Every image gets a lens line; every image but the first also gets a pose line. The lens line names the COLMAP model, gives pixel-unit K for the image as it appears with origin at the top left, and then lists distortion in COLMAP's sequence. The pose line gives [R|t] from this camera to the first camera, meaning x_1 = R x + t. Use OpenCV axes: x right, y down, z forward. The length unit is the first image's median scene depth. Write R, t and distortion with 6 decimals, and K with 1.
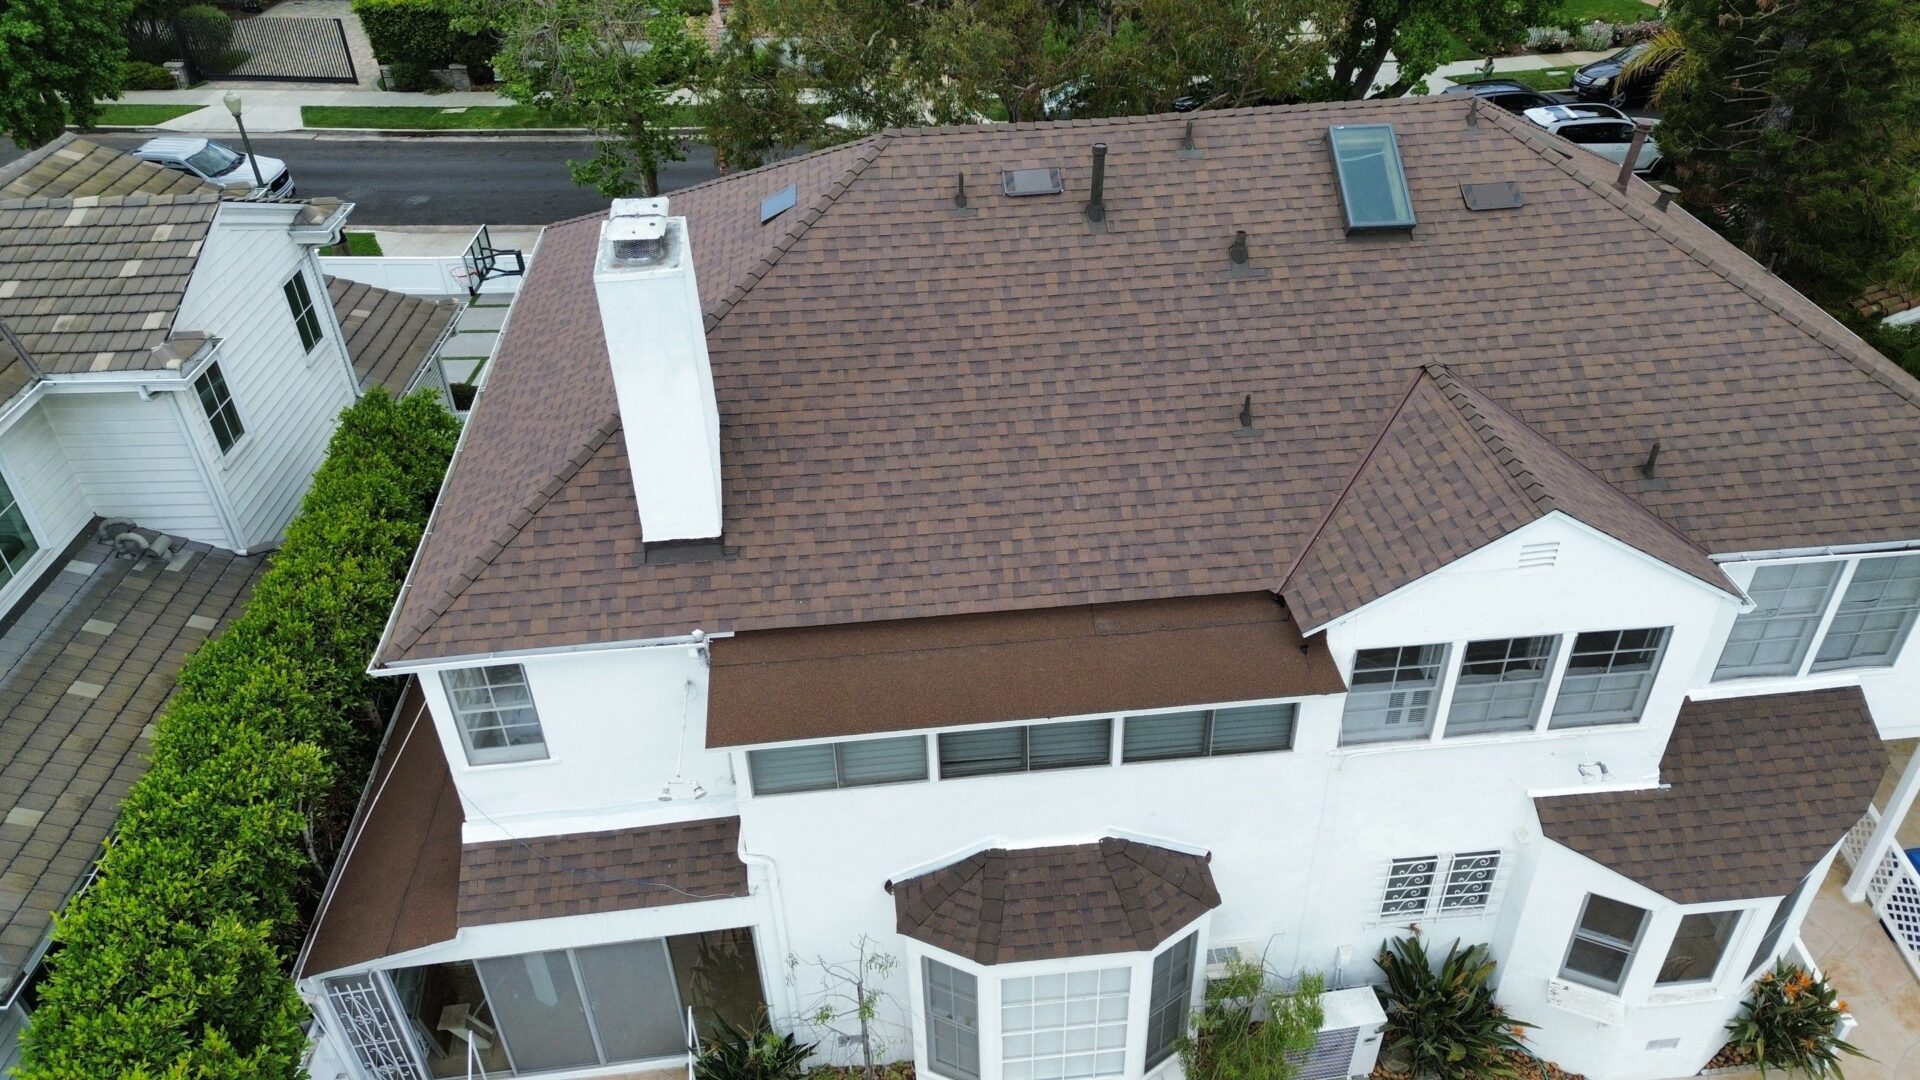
lens RADIAL K [[1356.6, 0, 961.6], [0, 1356.6, 541.4], [0, 0, 1]] dist [0.082637, -0.080259]
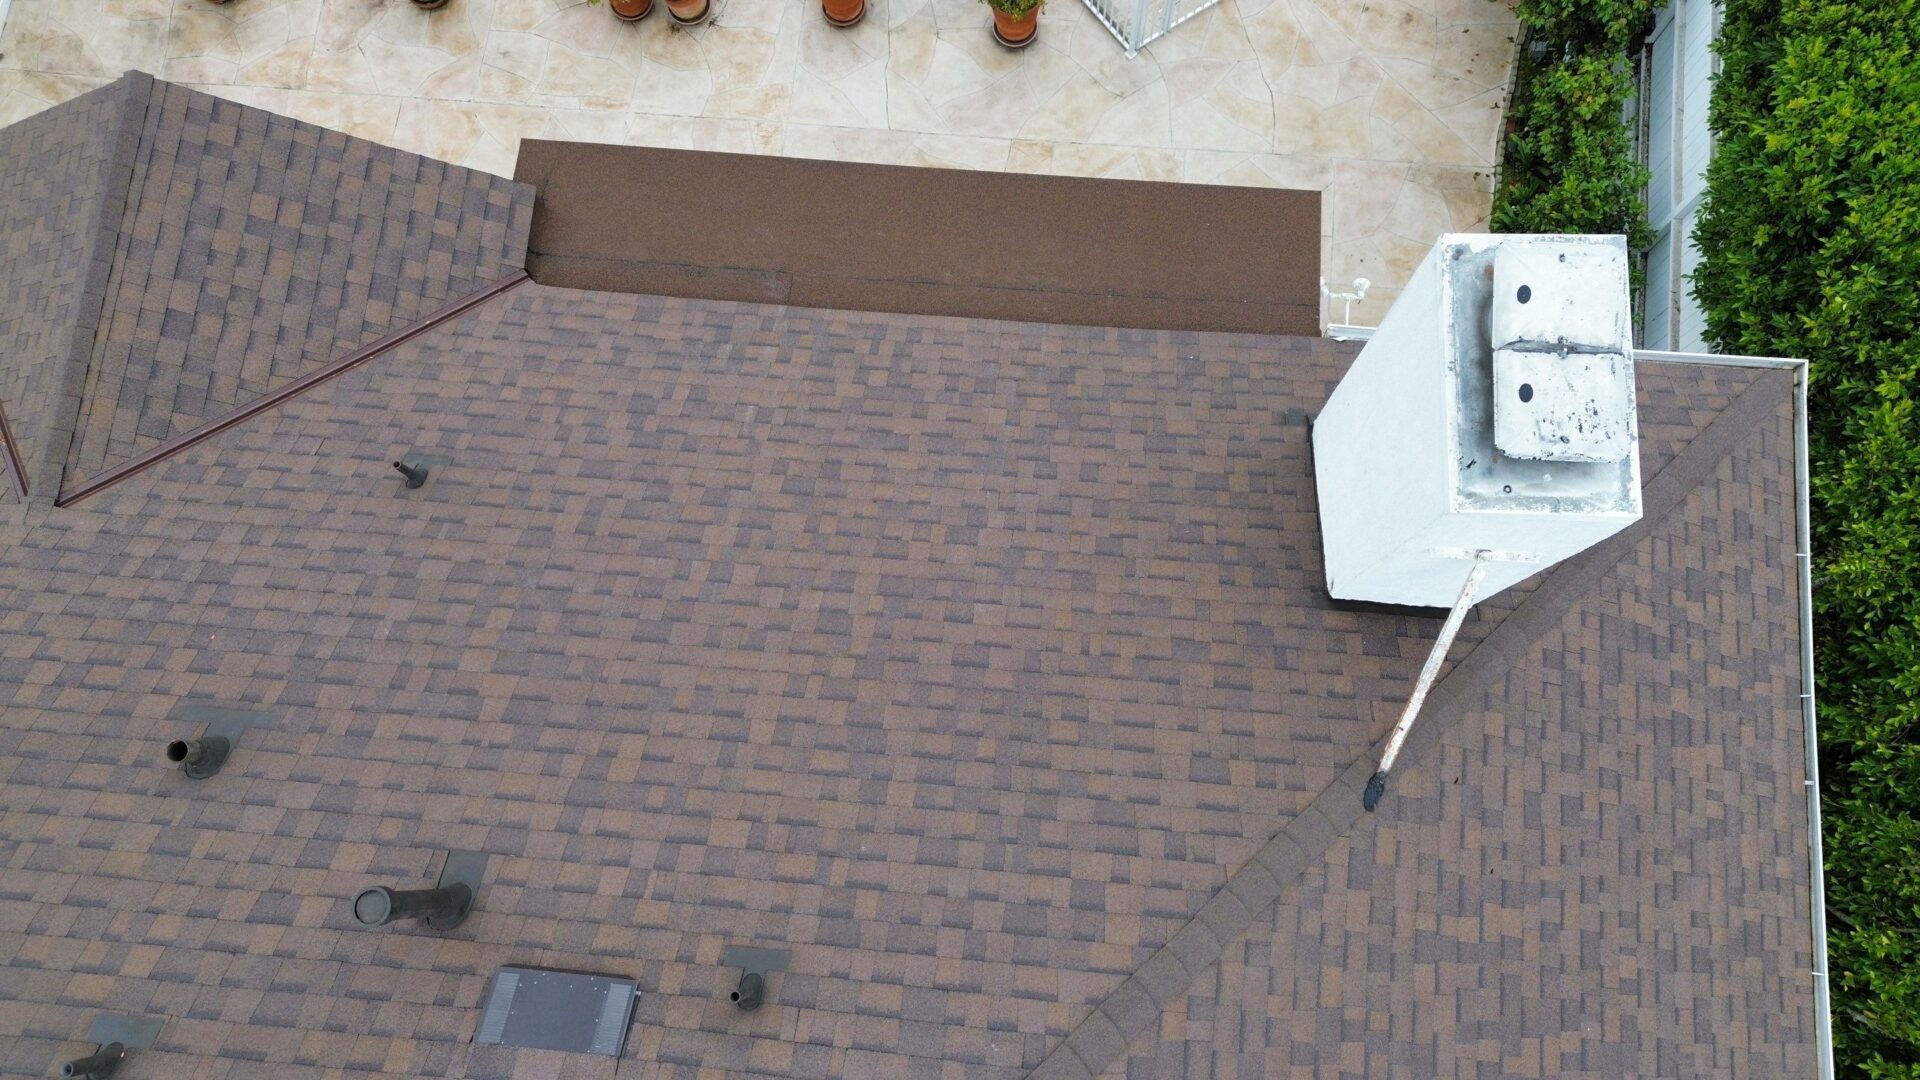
lens RADIAL K [[1356.6, 0, 957.7], [0, 1356.6, 538.4], [0, 0, 1]] dist [0.082637, -0.080259]
pose [[-0.979229, -0.170054, 0.110422, -0.085323], [0.168287, -0.377875, 0.910434, -0.578970], [-0.113098, 0.910106, 0.398644, 0.740173]]
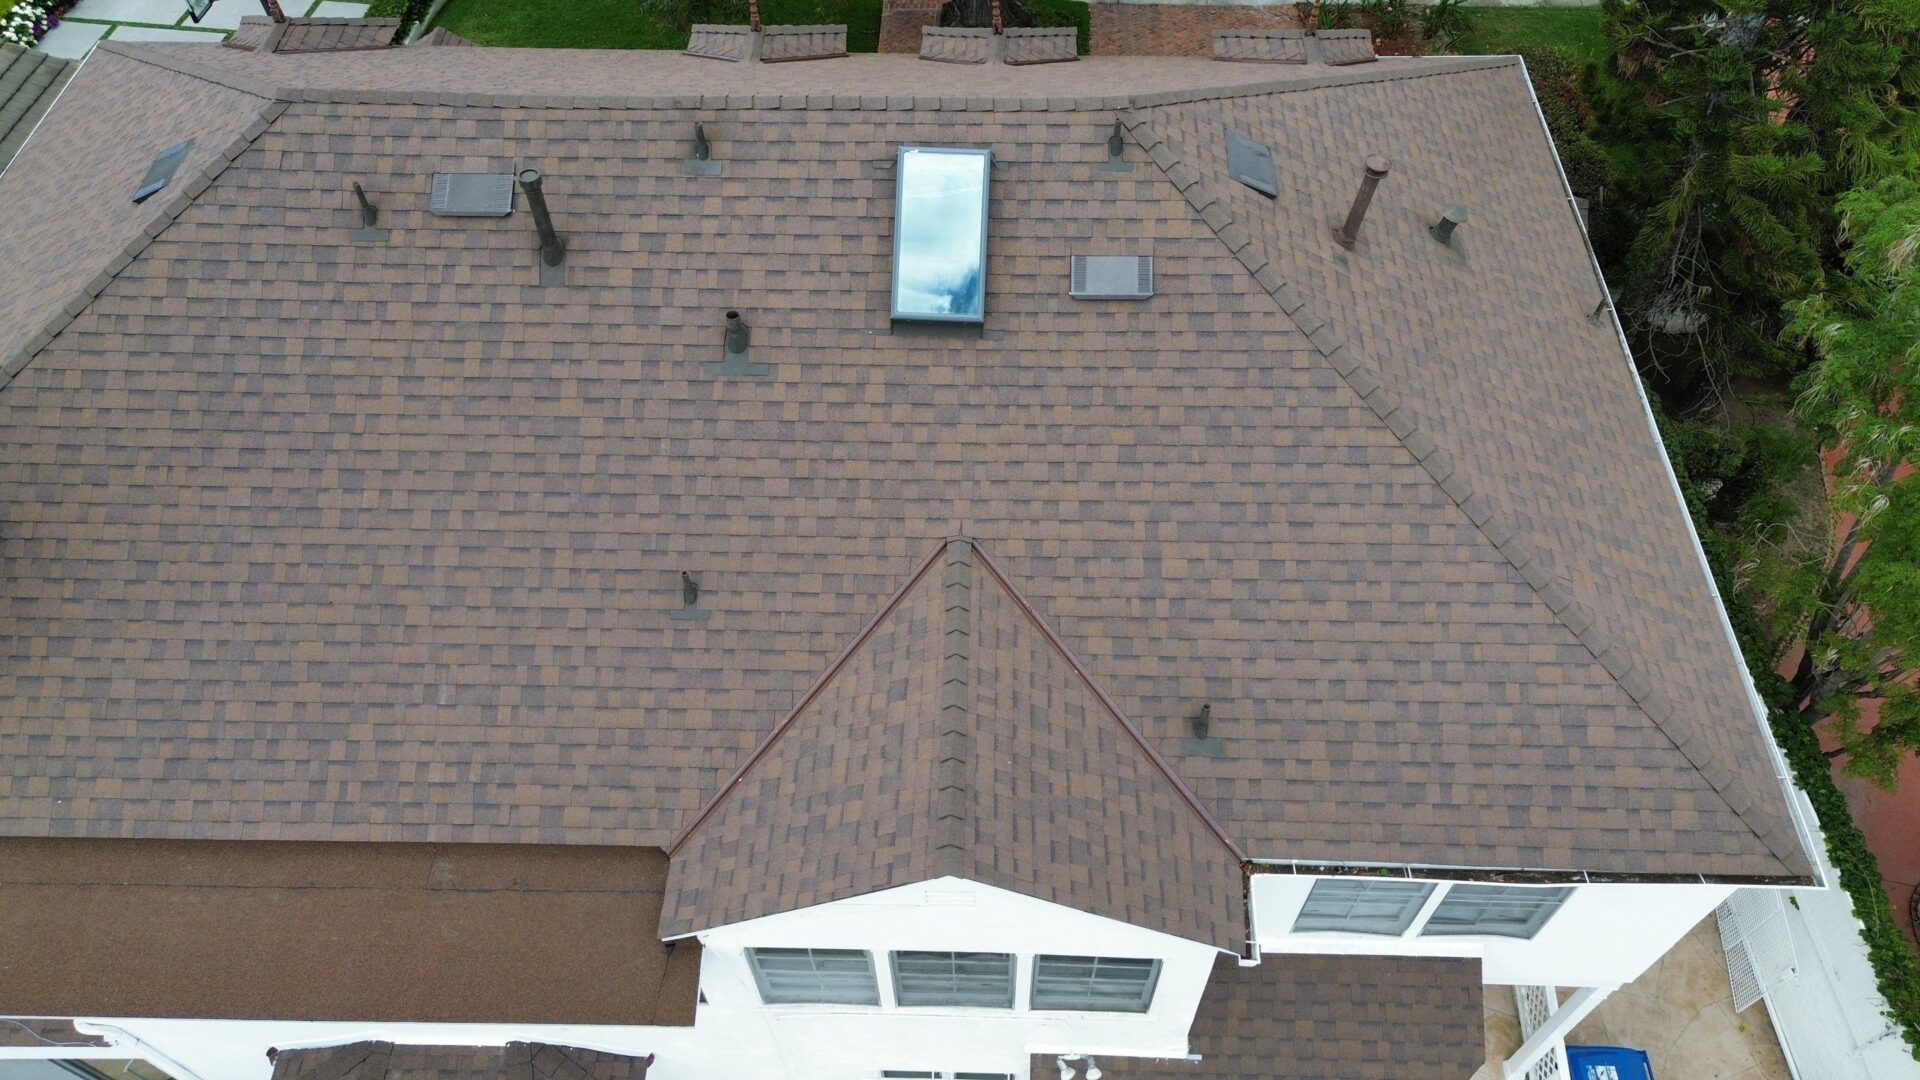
lens RADIAL K [[1356.6, 0, 960.9], [0, 1356.6, 541.9], [0, 0, 1]] dist [0.082637, -0.080259]
pose [[0.991860, 0.109208, -0.065482, 0.390422], [-0.084739, 0.949941, 0.300719, -0.344369], [0.095045, -0.292722, 0.951462, 0.300363]]
